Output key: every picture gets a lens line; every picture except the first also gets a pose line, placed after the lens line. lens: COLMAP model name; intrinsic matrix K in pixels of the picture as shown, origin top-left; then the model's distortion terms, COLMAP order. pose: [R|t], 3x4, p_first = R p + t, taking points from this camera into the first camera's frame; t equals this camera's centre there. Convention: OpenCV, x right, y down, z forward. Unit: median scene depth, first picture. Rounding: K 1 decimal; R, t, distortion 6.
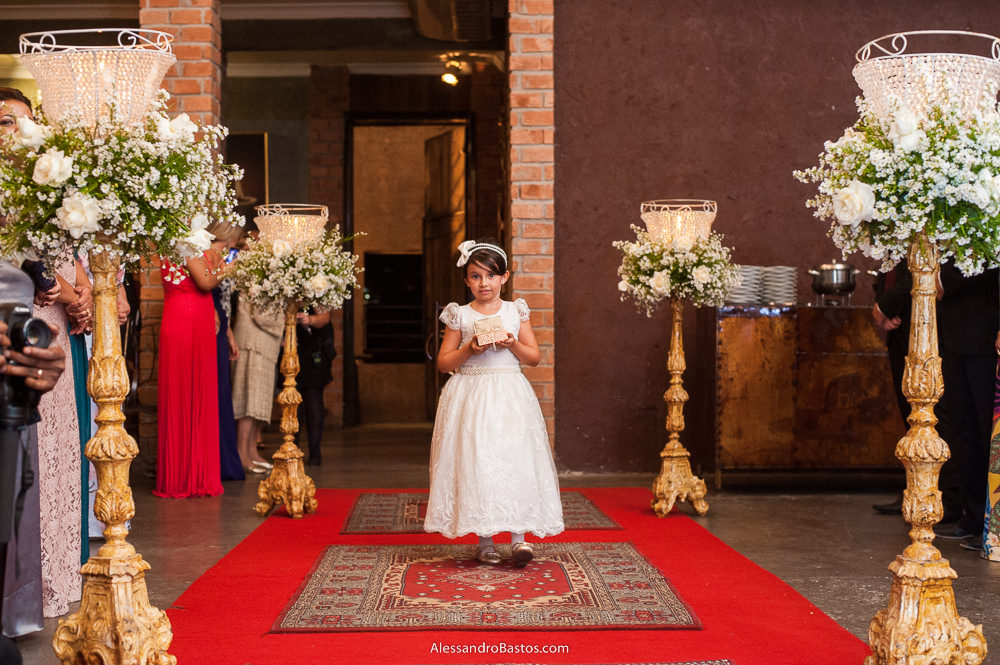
lens RADIAL K [[1494.4, 0, 500.0], [0, 1494.4, 332.5], [0, 0, 1]] dist [-0.080471, -0.012061]
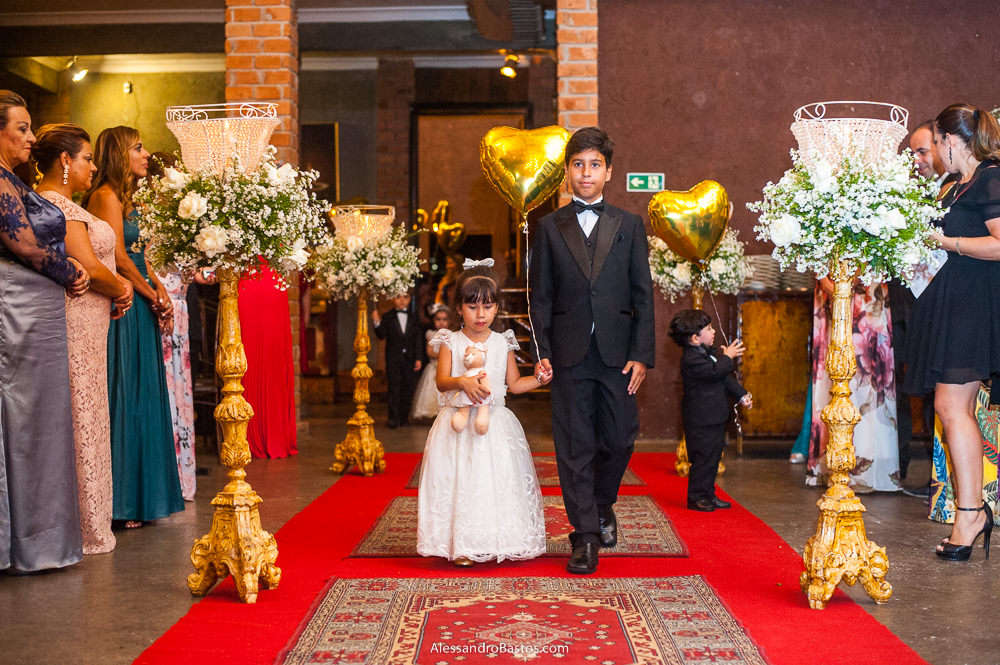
lens RADIAL K [[1494.4, 0, 500.0], [0, 1494.4, 332.5], [0, 0, 1]] dist [-0.080471, -0.012061]
pose [[0.999007, 0.000673, -0.044539, 0.018353], [0.000148, 0.999830, 0.018429, -0.008824], [0.044544, -0.018417, 0.998838, -0.157588]]
